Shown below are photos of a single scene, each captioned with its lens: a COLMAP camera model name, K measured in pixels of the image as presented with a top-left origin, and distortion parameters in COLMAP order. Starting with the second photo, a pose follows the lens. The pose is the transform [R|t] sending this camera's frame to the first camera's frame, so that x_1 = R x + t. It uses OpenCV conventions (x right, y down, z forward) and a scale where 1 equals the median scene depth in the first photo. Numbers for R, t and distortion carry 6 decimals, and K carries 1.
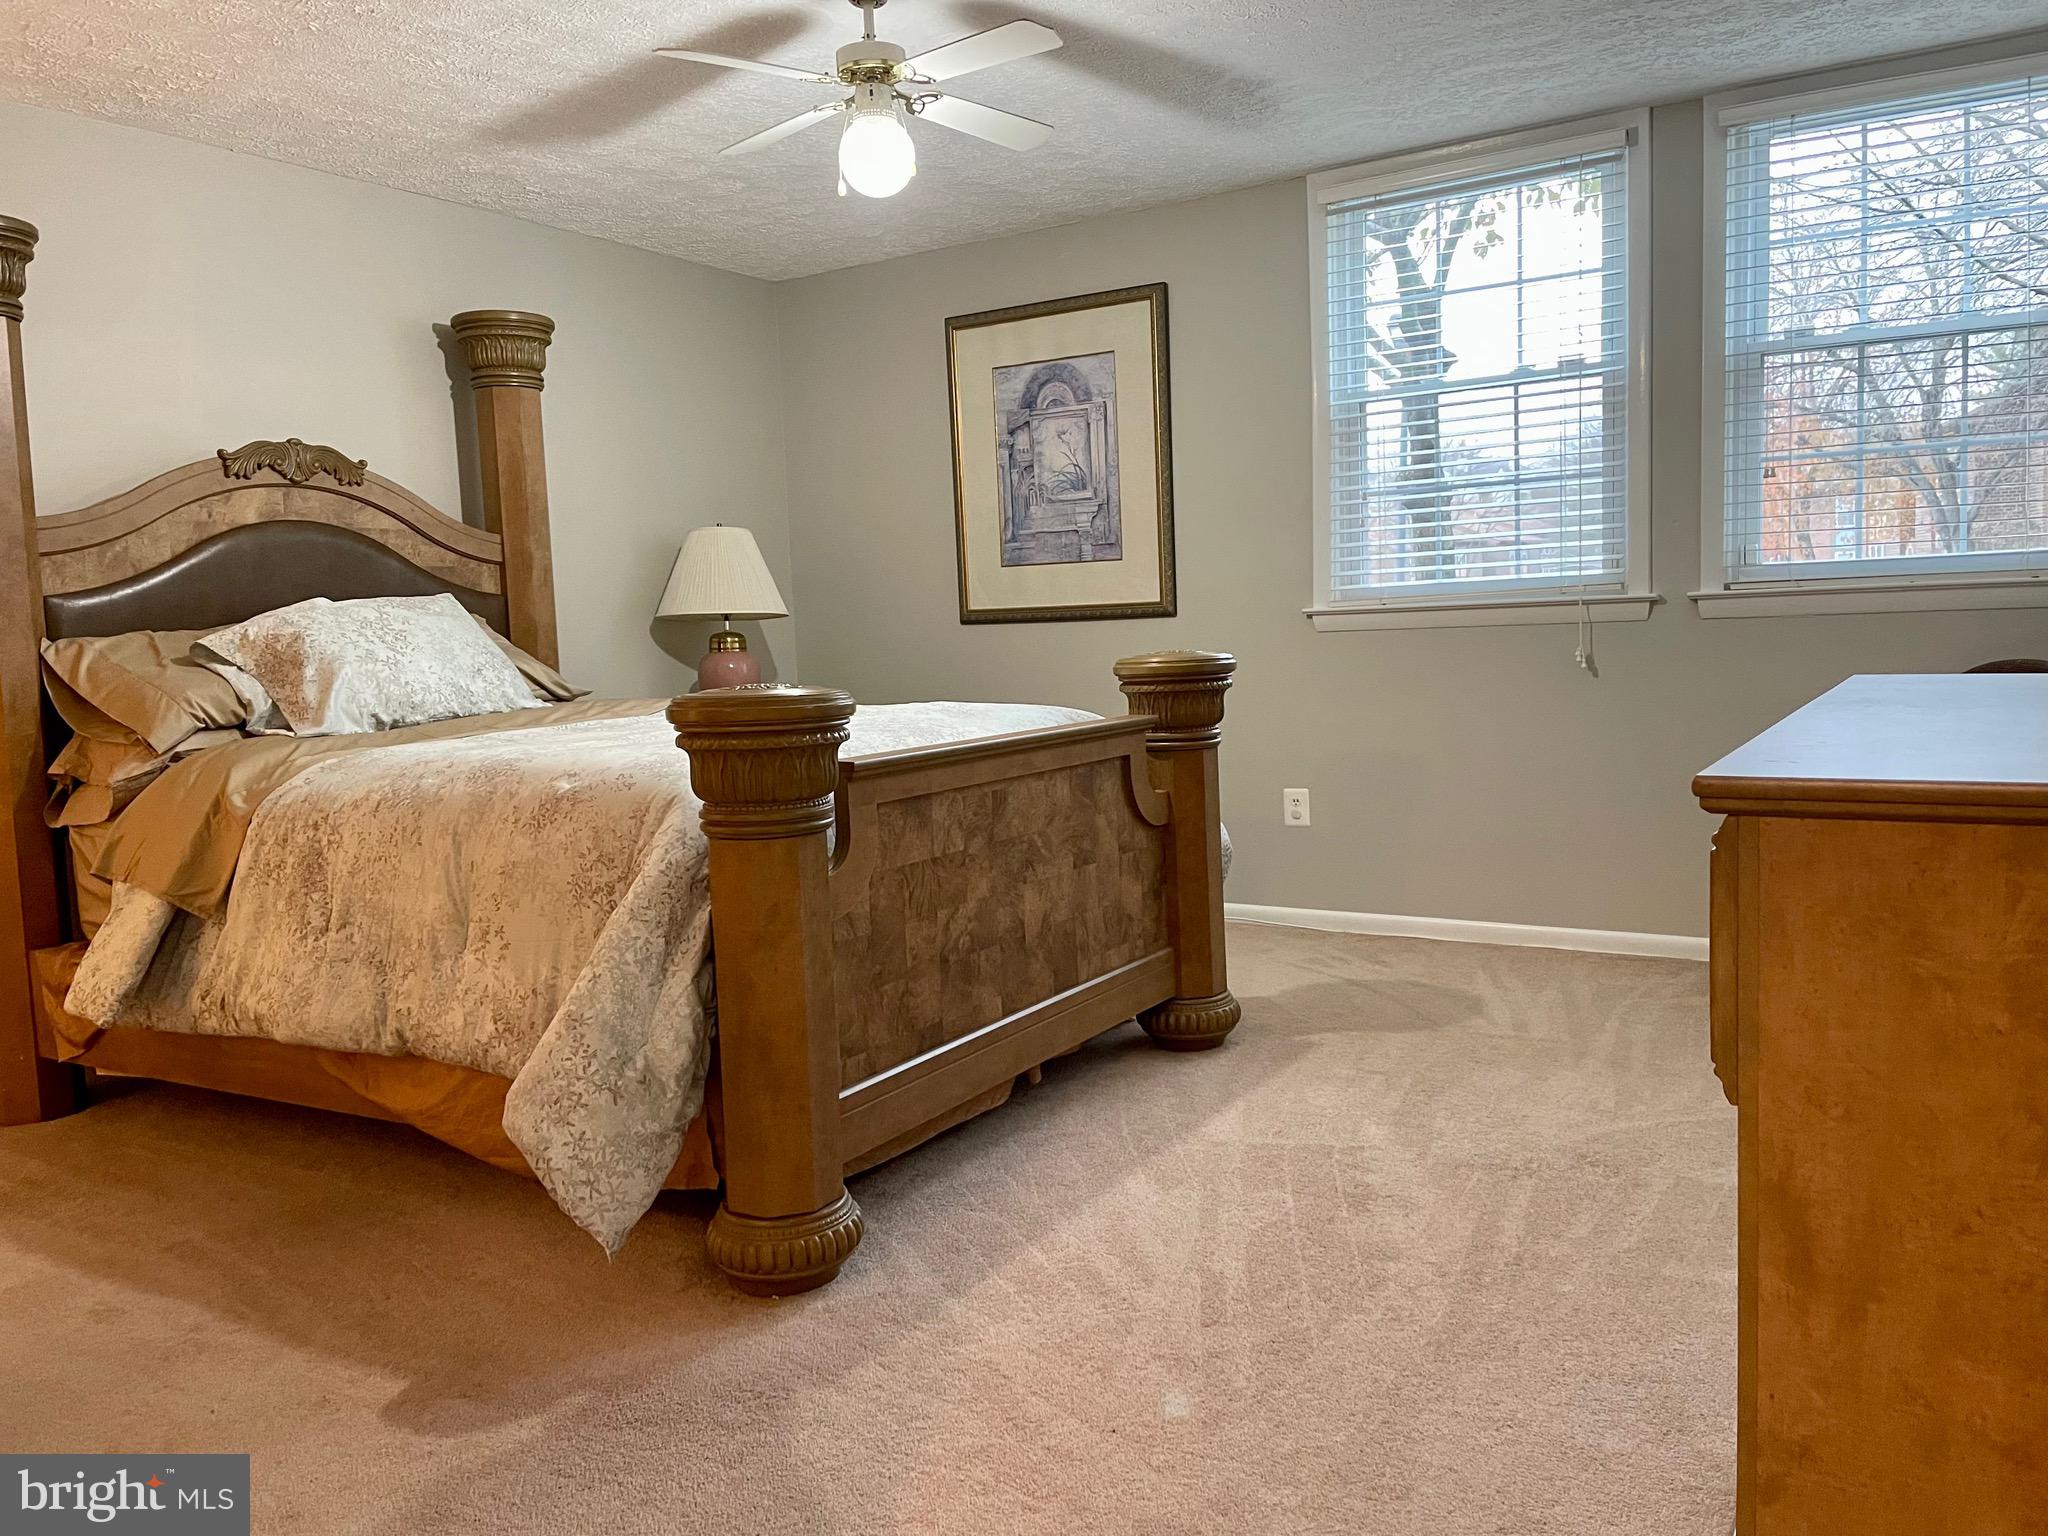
lens RADIAL K [[1543.0, 0, 1023.0], [0, 1543.0, 756.6], [0, 0, 1]] dist [0.105713, -0.158517]
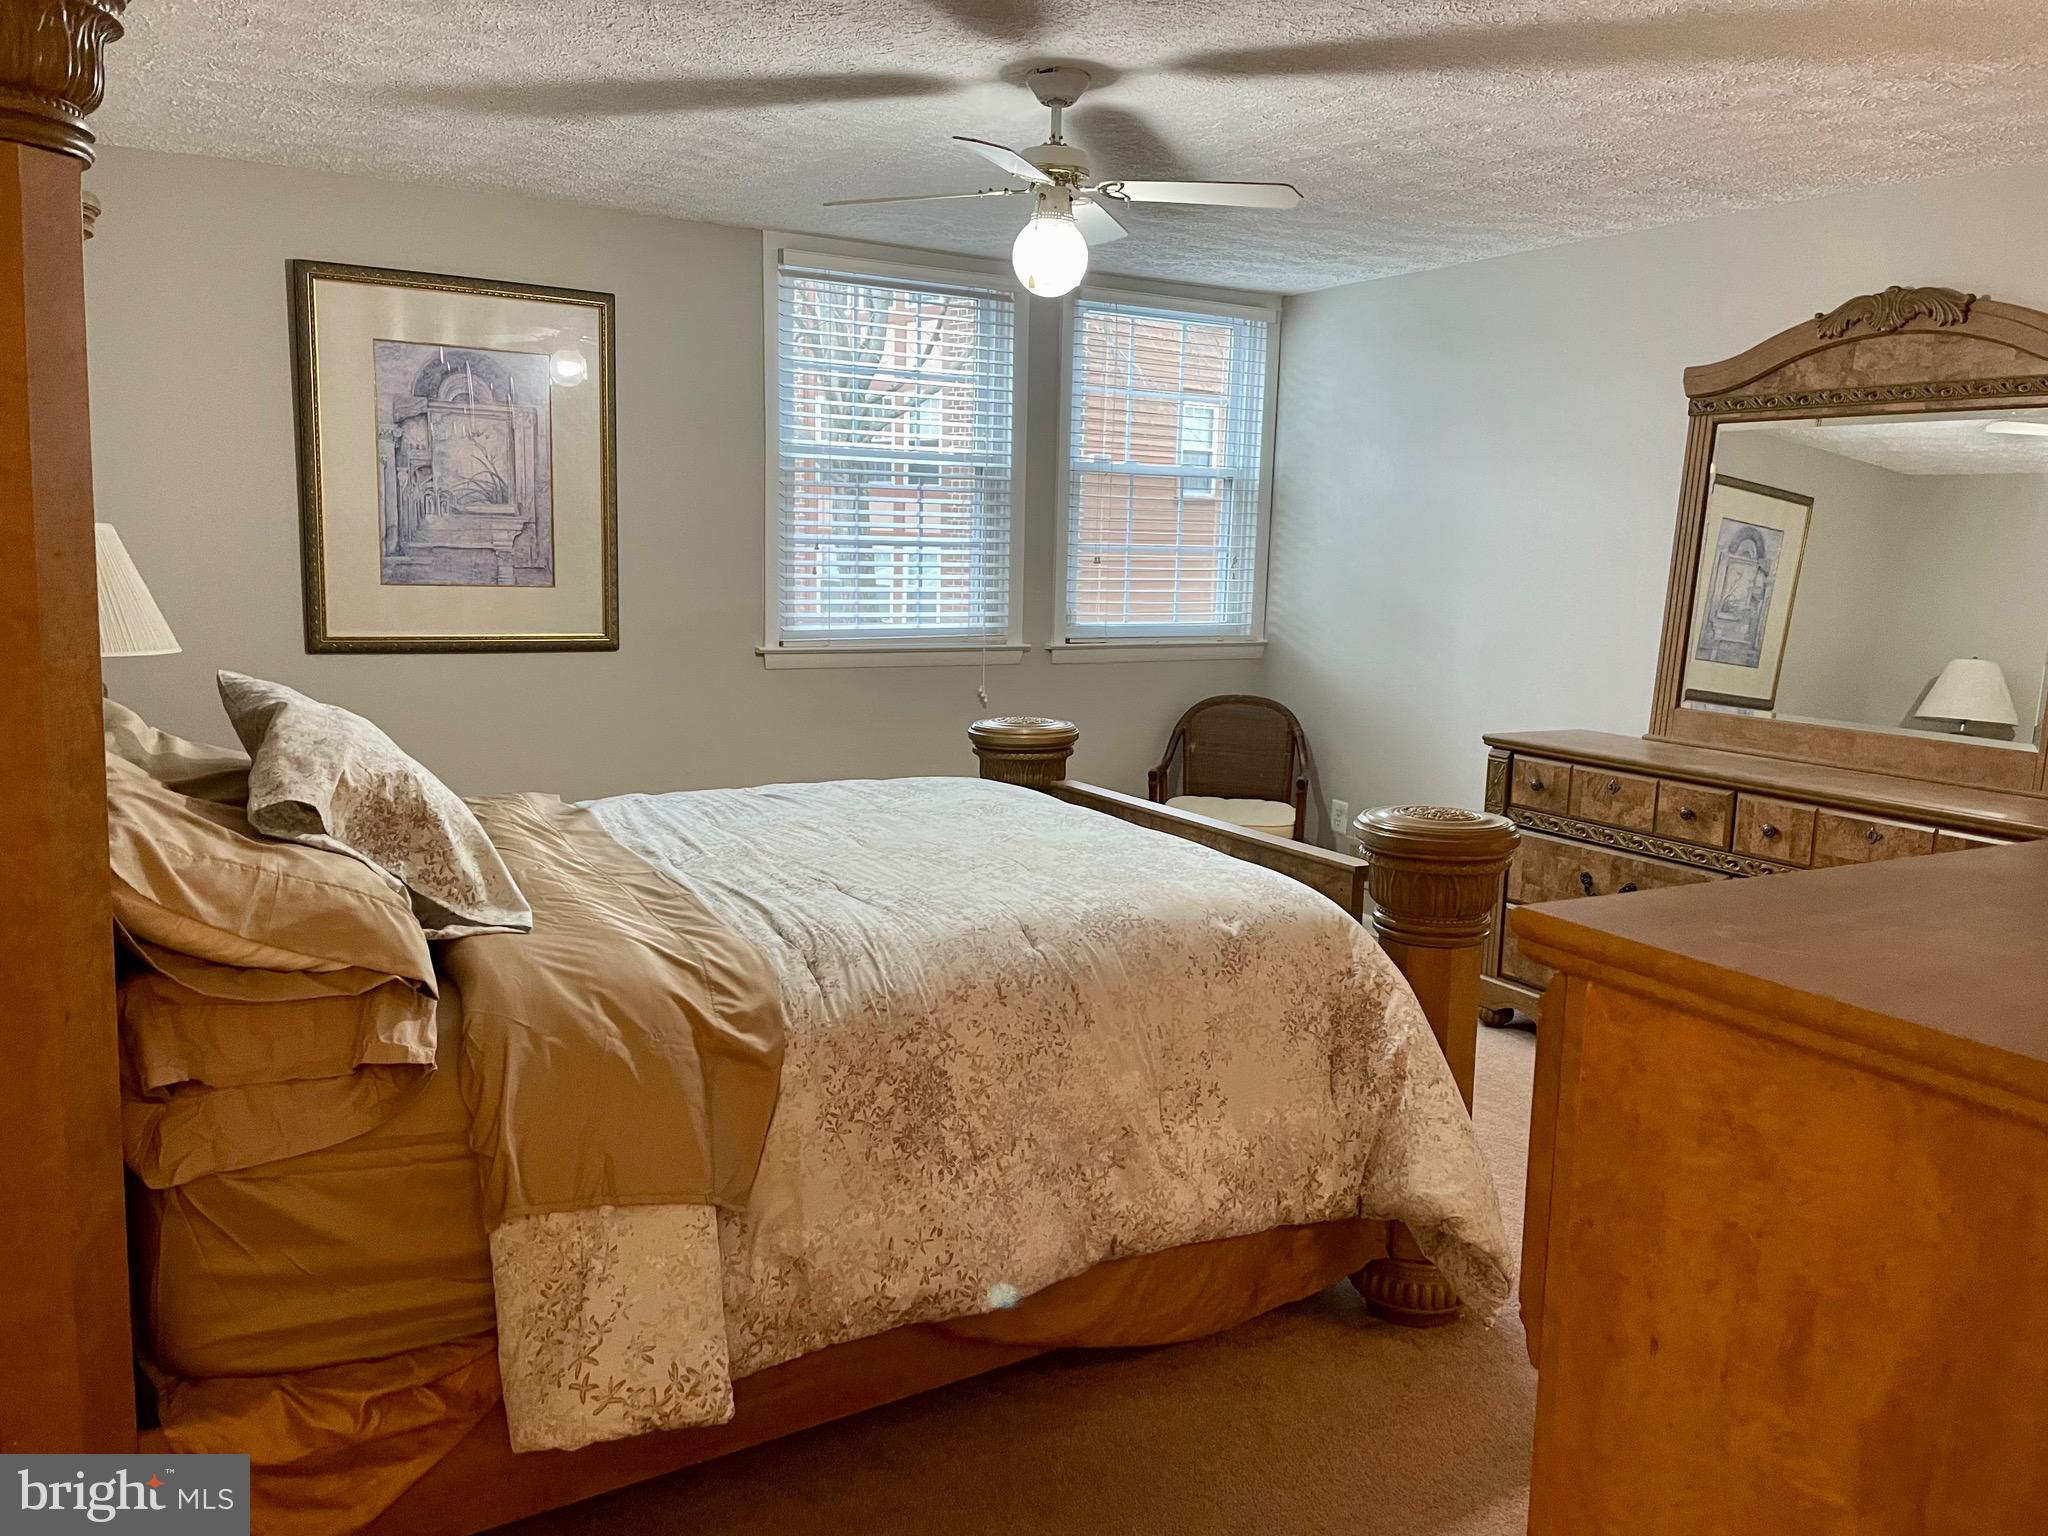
lens RADIAL K [[1543.0, 0, 1023.0], [0, 1543.0, 756.6], [0, 0, 1]] dist [0.105713, -0.158517]
pose [[0.463287, -0.074350, 0.883084, -0.611529], [0.032682, 0.997230, 0.066815, -0.079826], [-0.885606, -0.002094, 0.464433, 0.334236]]
